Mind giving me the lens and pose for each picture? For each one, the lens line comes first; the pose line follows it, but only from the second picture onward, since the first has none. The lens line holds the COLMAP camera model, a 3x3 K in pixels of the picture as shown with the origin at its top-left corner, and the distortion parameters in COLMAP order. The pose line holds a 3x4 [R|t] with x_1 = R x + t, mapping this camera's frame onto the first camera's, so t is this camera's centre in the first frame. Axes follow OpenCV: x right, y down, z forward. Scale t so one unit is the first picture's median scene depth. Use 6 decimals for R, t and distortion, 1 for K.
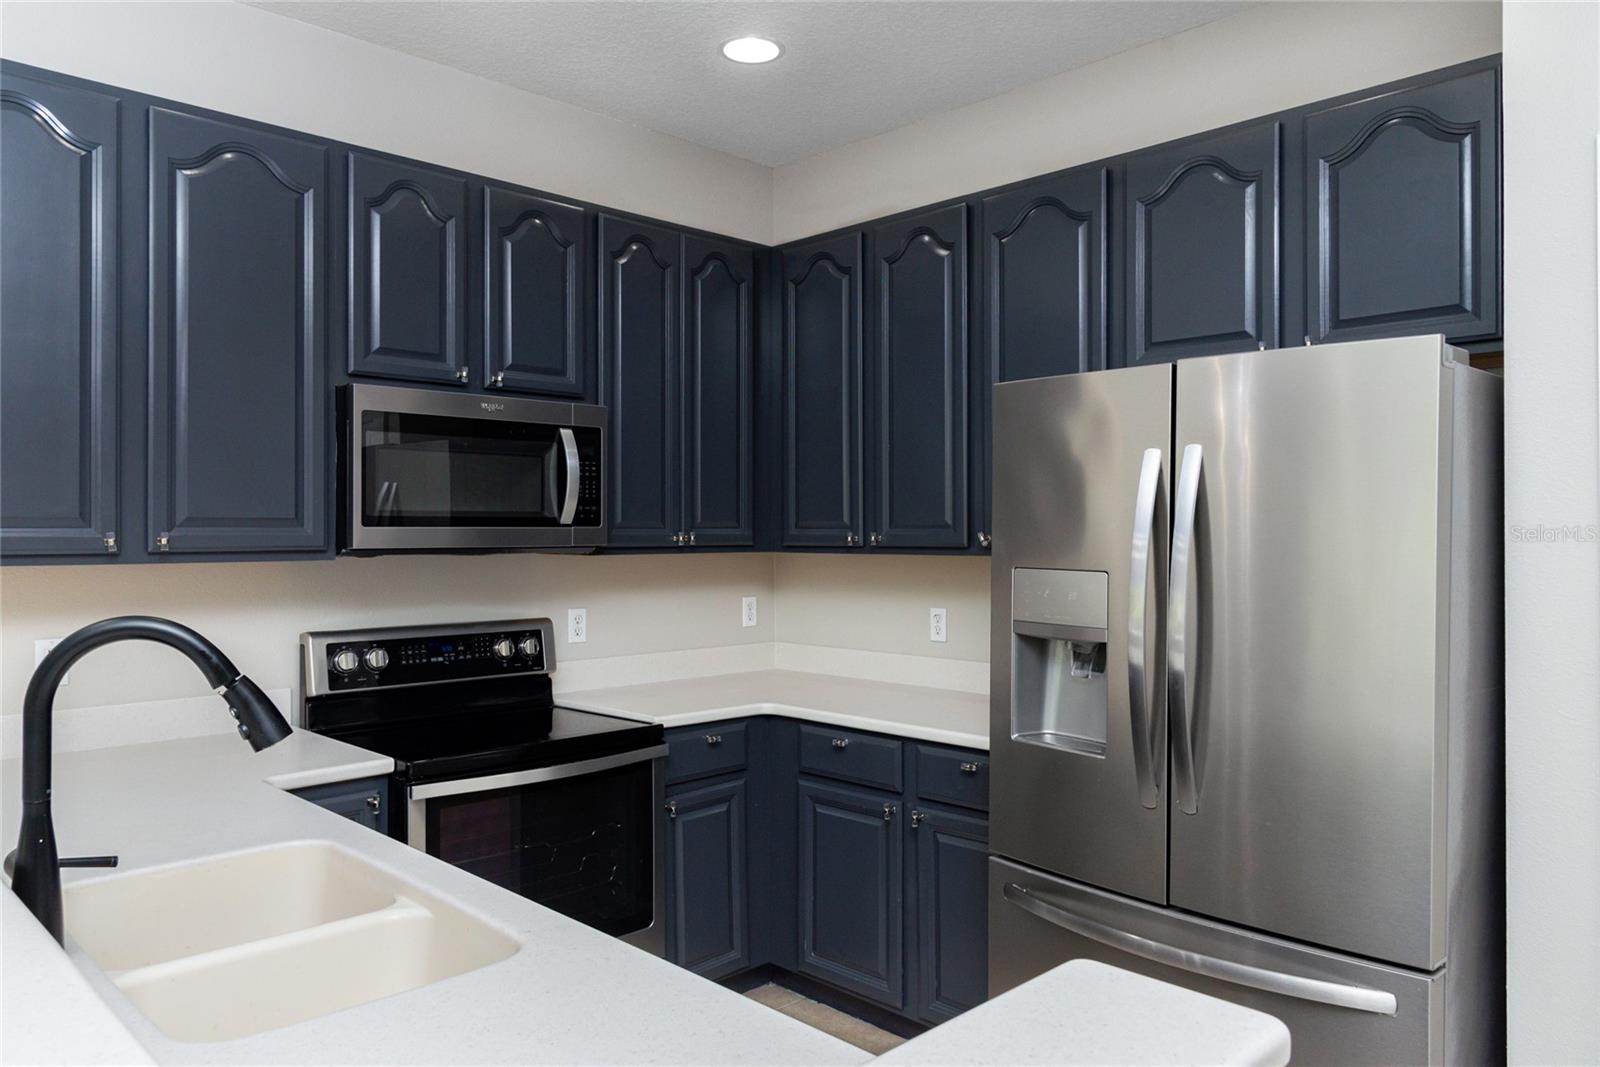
lens RADIAL K [[1100.4, 0, 805.2], [0, 1100.4, 538.7], [0, 0, 1]] dist [0.016535, 0.002336]
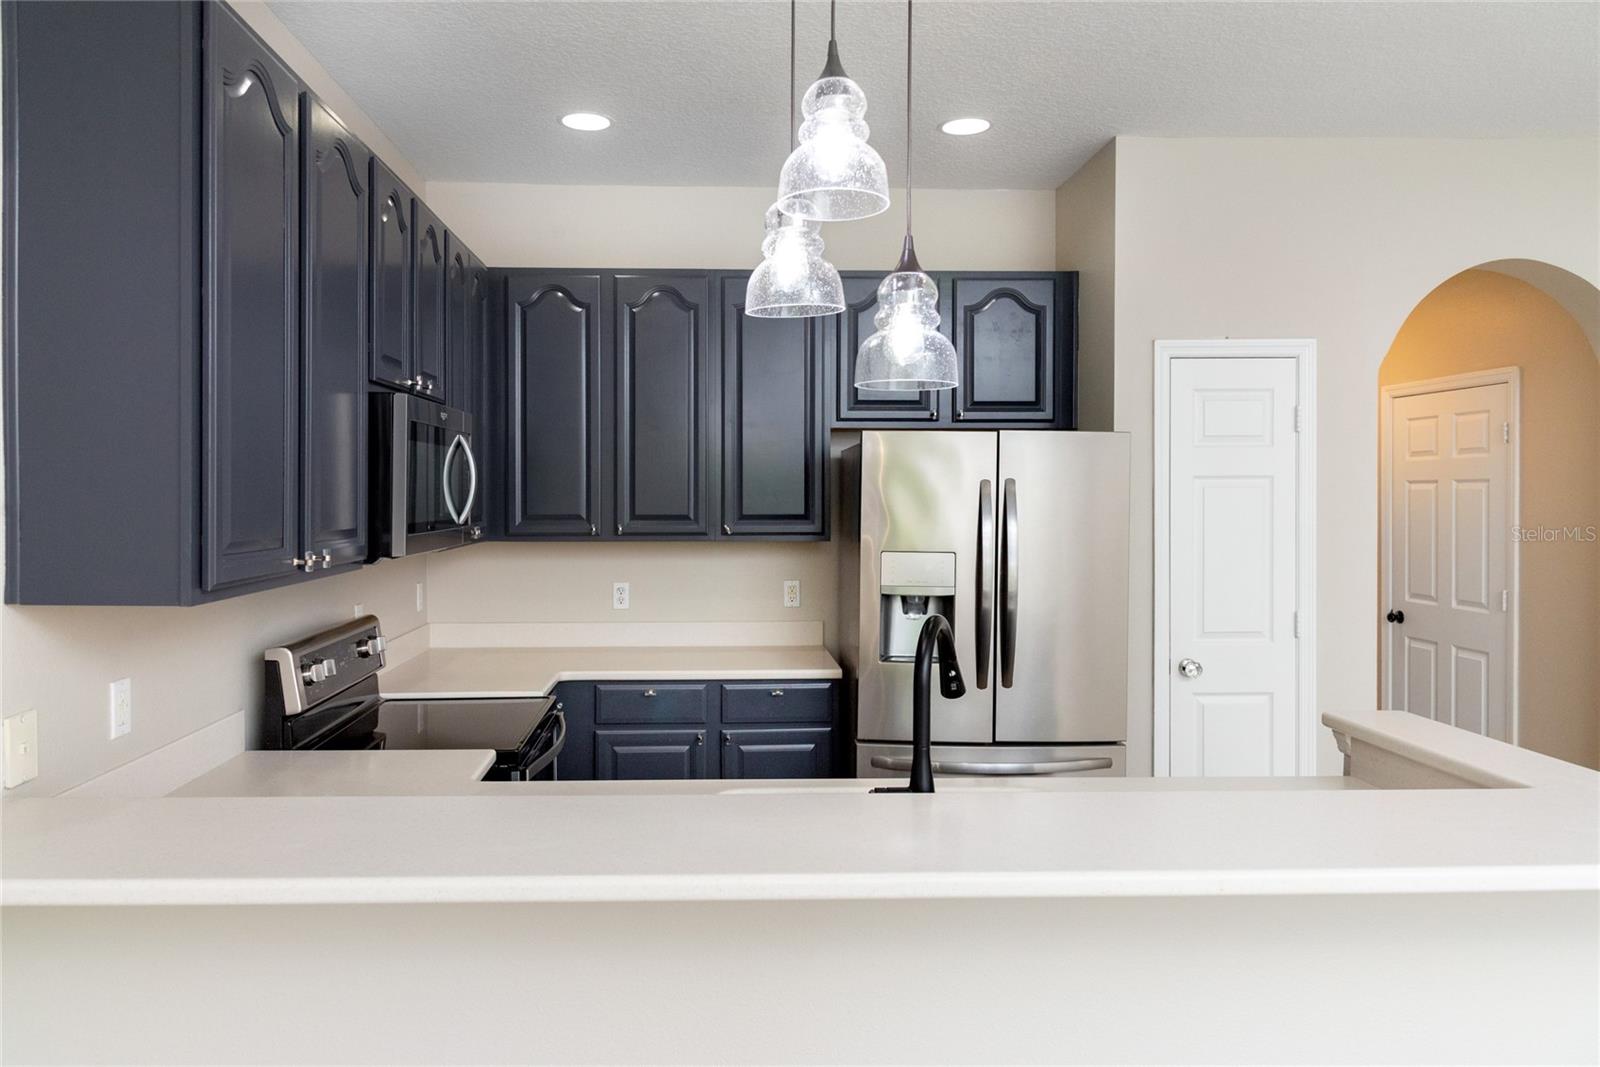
lens RADIAL K [[1100.4, 0, 738.0], [0, 1100.4, 497.2], [0, 0, 1]] dist [0.016535, 0.002336]
pose [[0.691637, -0.002524, 0.722241, -0.817994], [0.004894, 0.999987, -0.001192, -0.037078], [-0.722229, 0.004359, 0.691640, 0.054870]]
